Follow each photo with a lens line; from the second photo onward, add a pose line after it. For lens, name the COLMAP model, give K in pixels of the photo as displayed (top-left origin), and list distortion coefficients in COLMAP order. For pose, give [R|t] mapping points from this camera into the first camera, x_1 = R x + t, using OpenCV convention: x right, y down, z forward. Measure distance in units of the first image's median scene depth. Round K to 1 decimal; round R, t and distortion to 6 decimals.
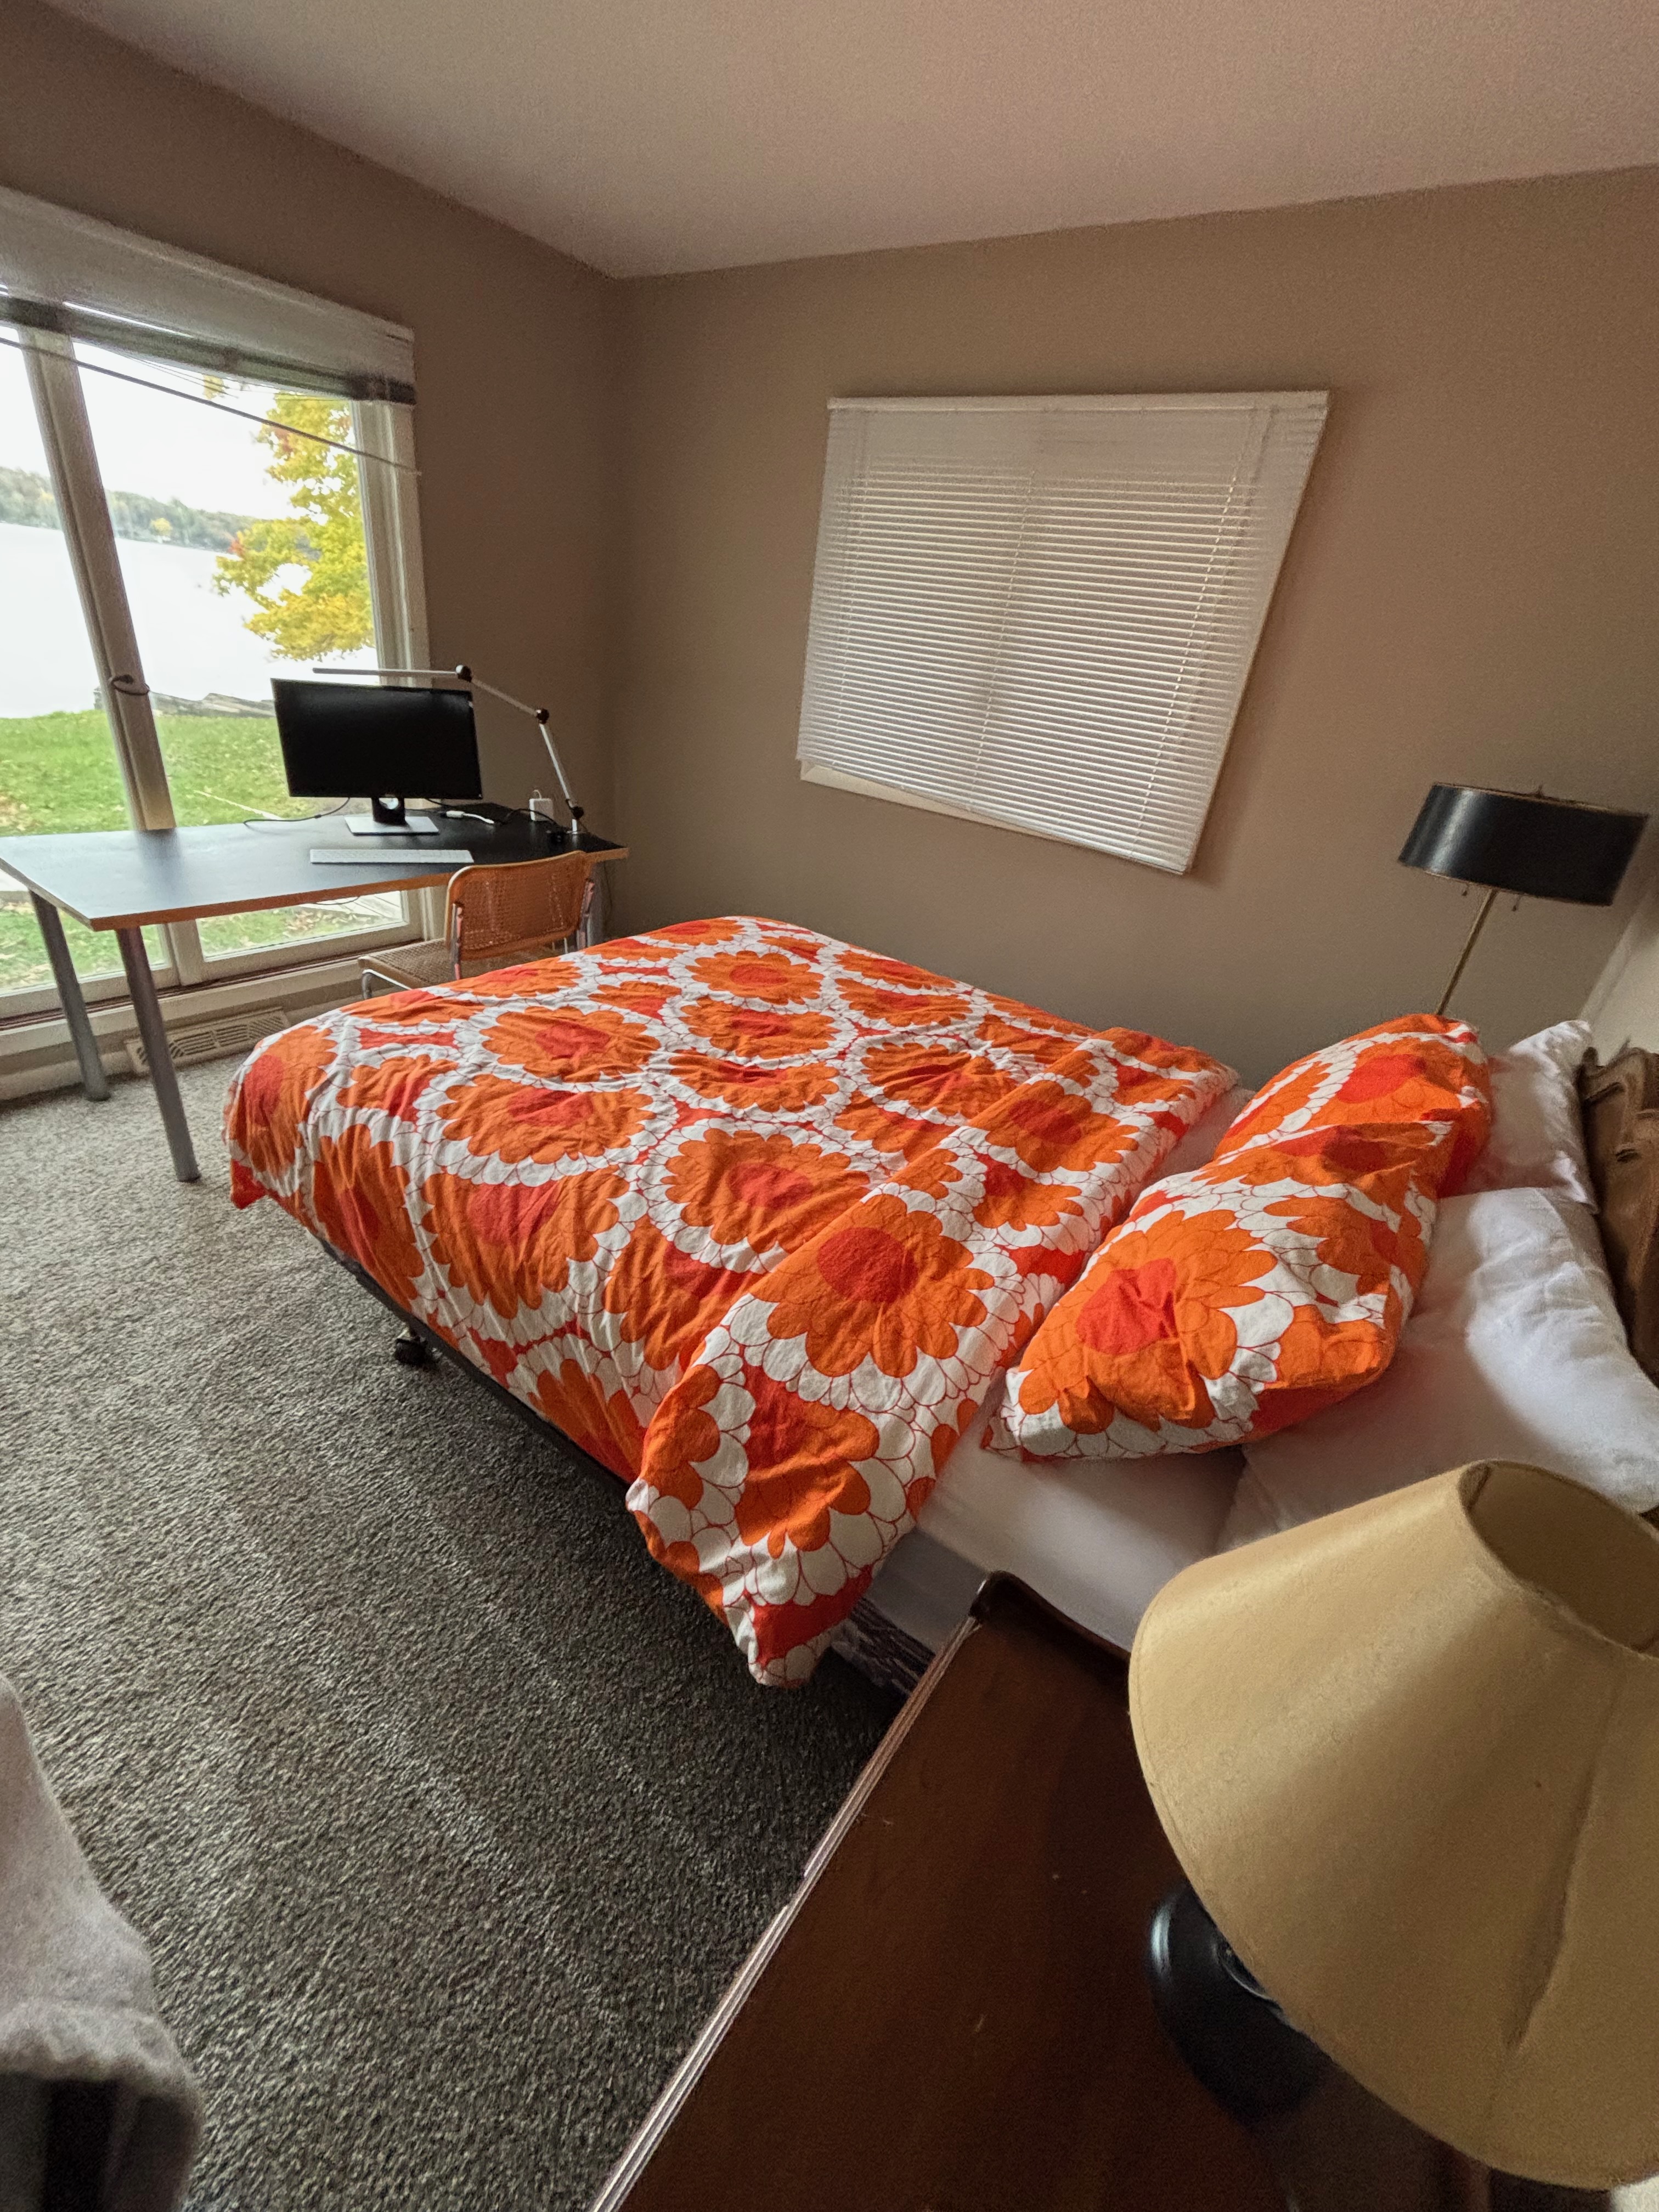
lens RADIAL K [[898.5, 0, 823.1], [0, 898.5, 1108.2], [0, 0, 1]] dist [-0.010147, -0.000469]
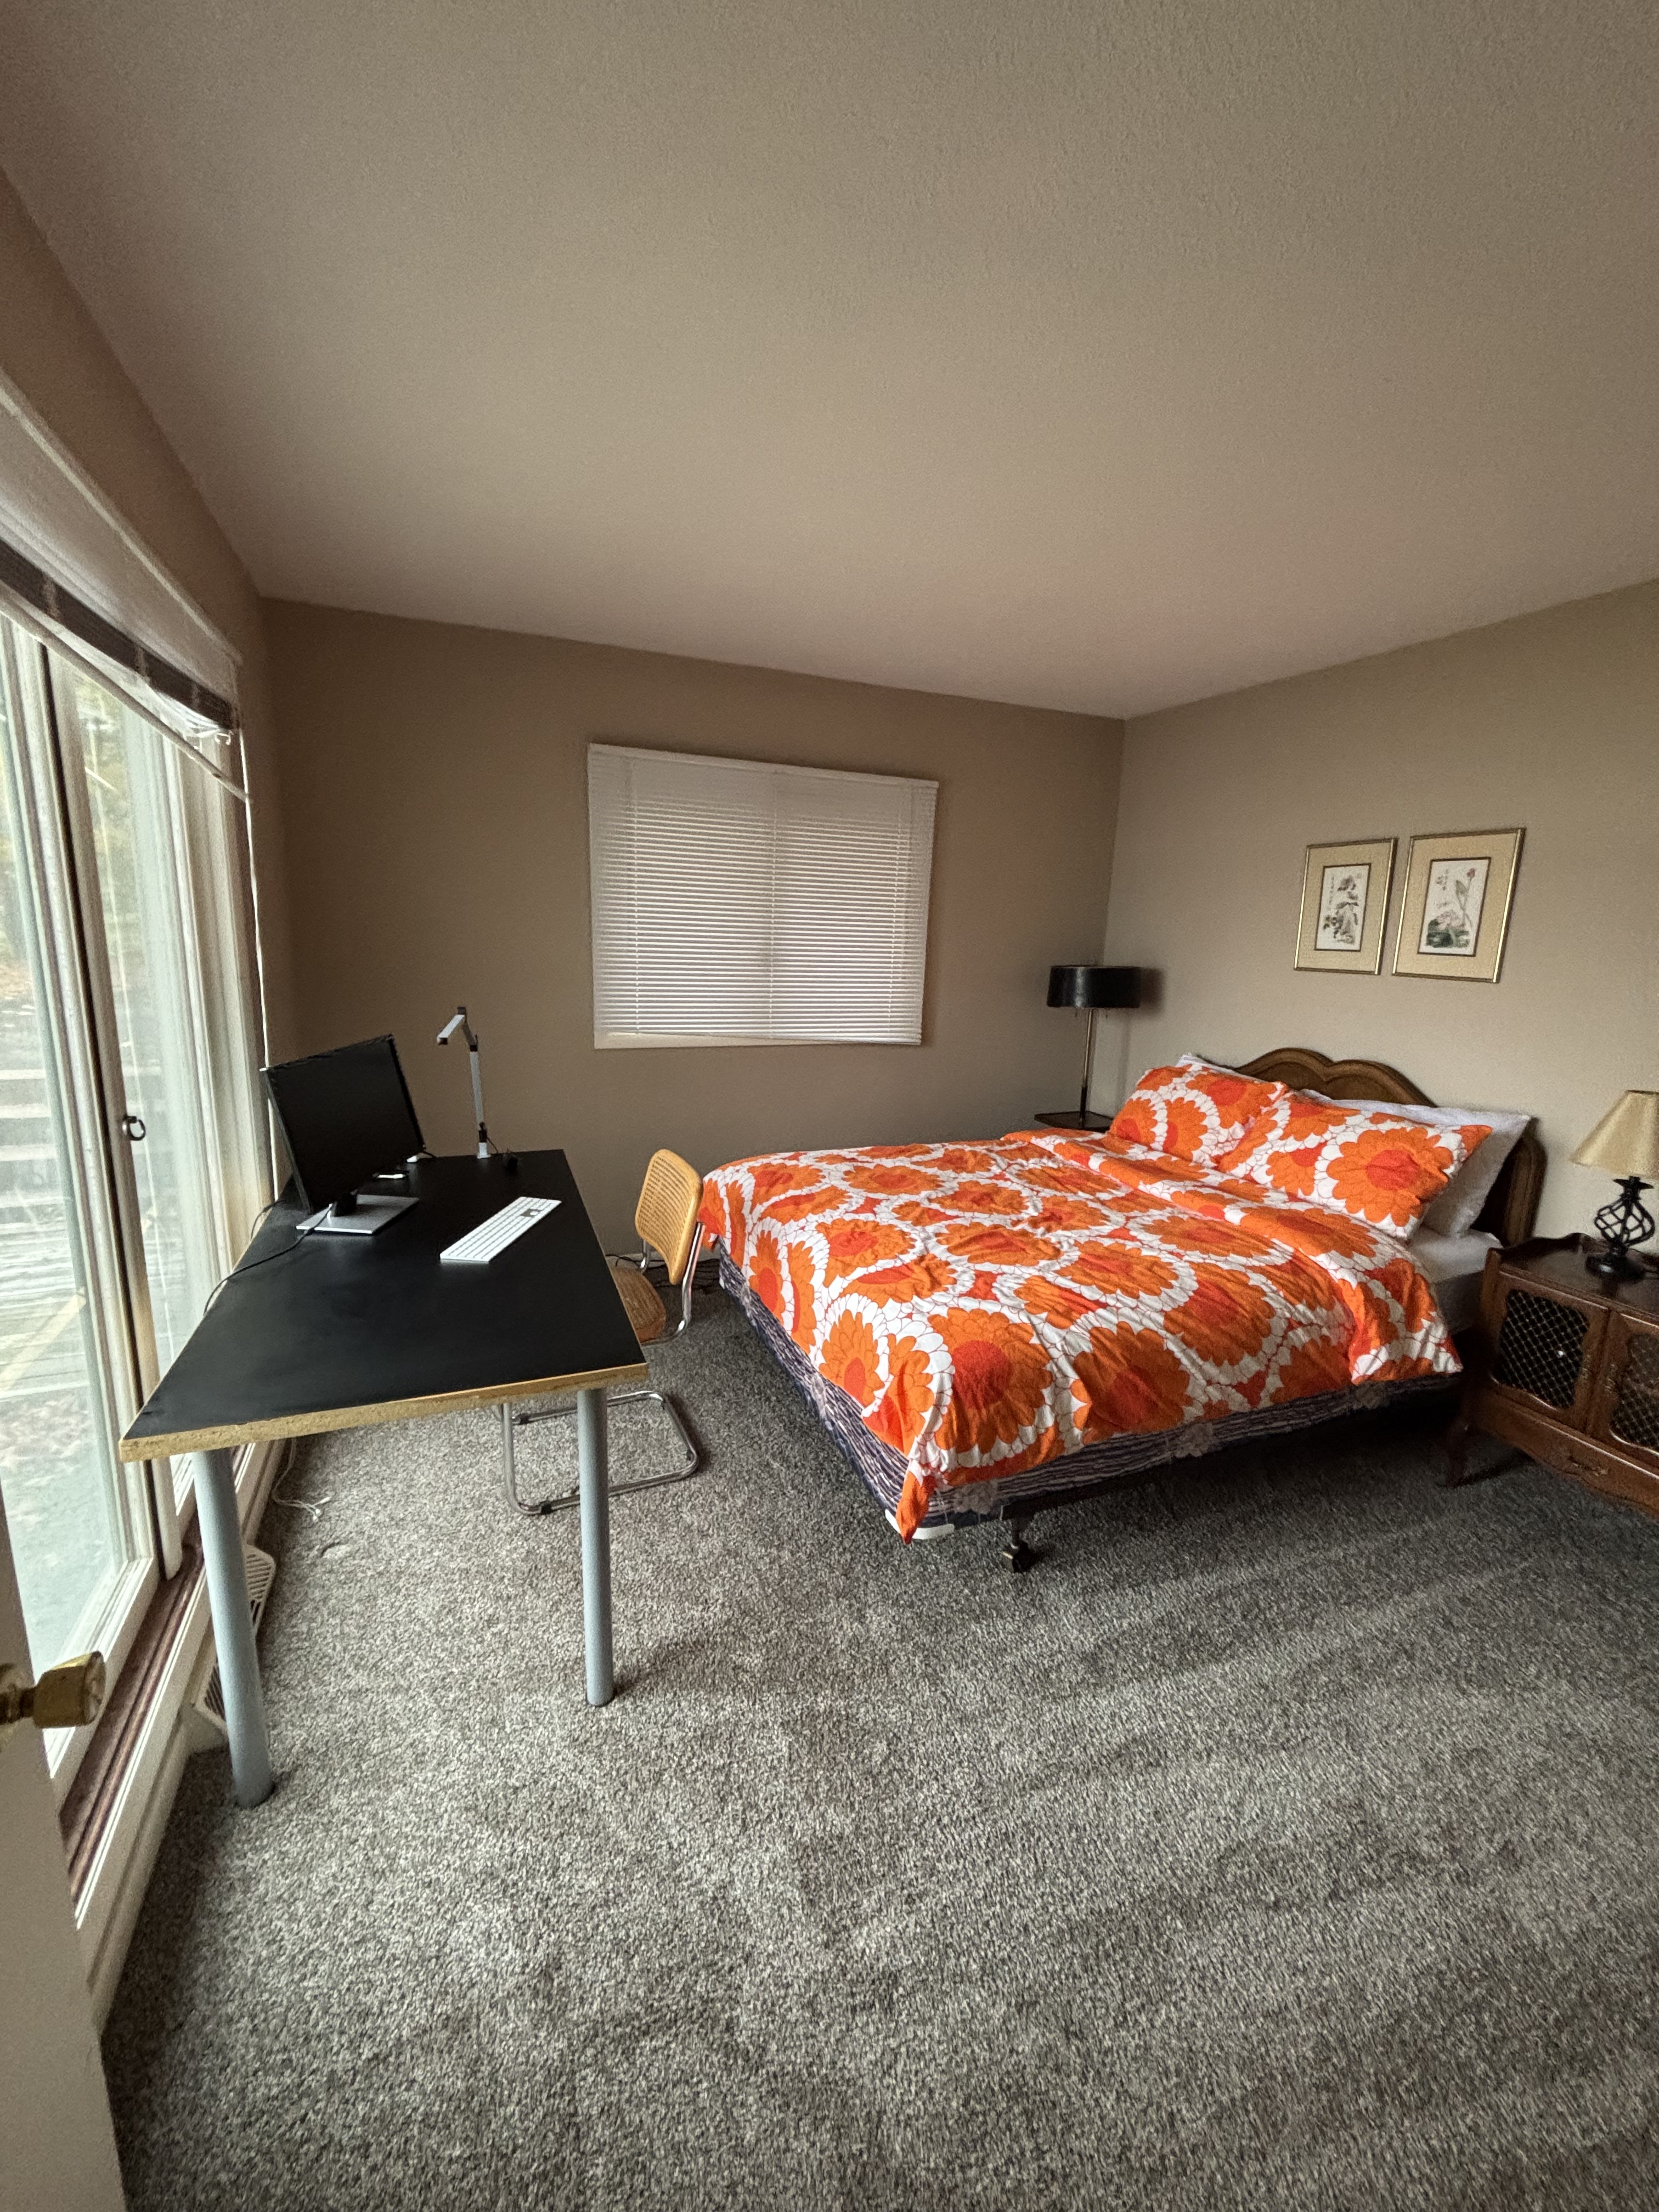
lens RADIAL K [[898.5, 0, 825.4], [0, 898.5, 1104.8], [0, 0, 1]] dist [-0.010147, -0.000469]
pose [[0.519166, -0.269386, 0.811109, -1.337649], [0.422293, 0.905943, 0.030586, -0.381619], [-0.743058, 0.326646, 0.584095, 0.330231]]
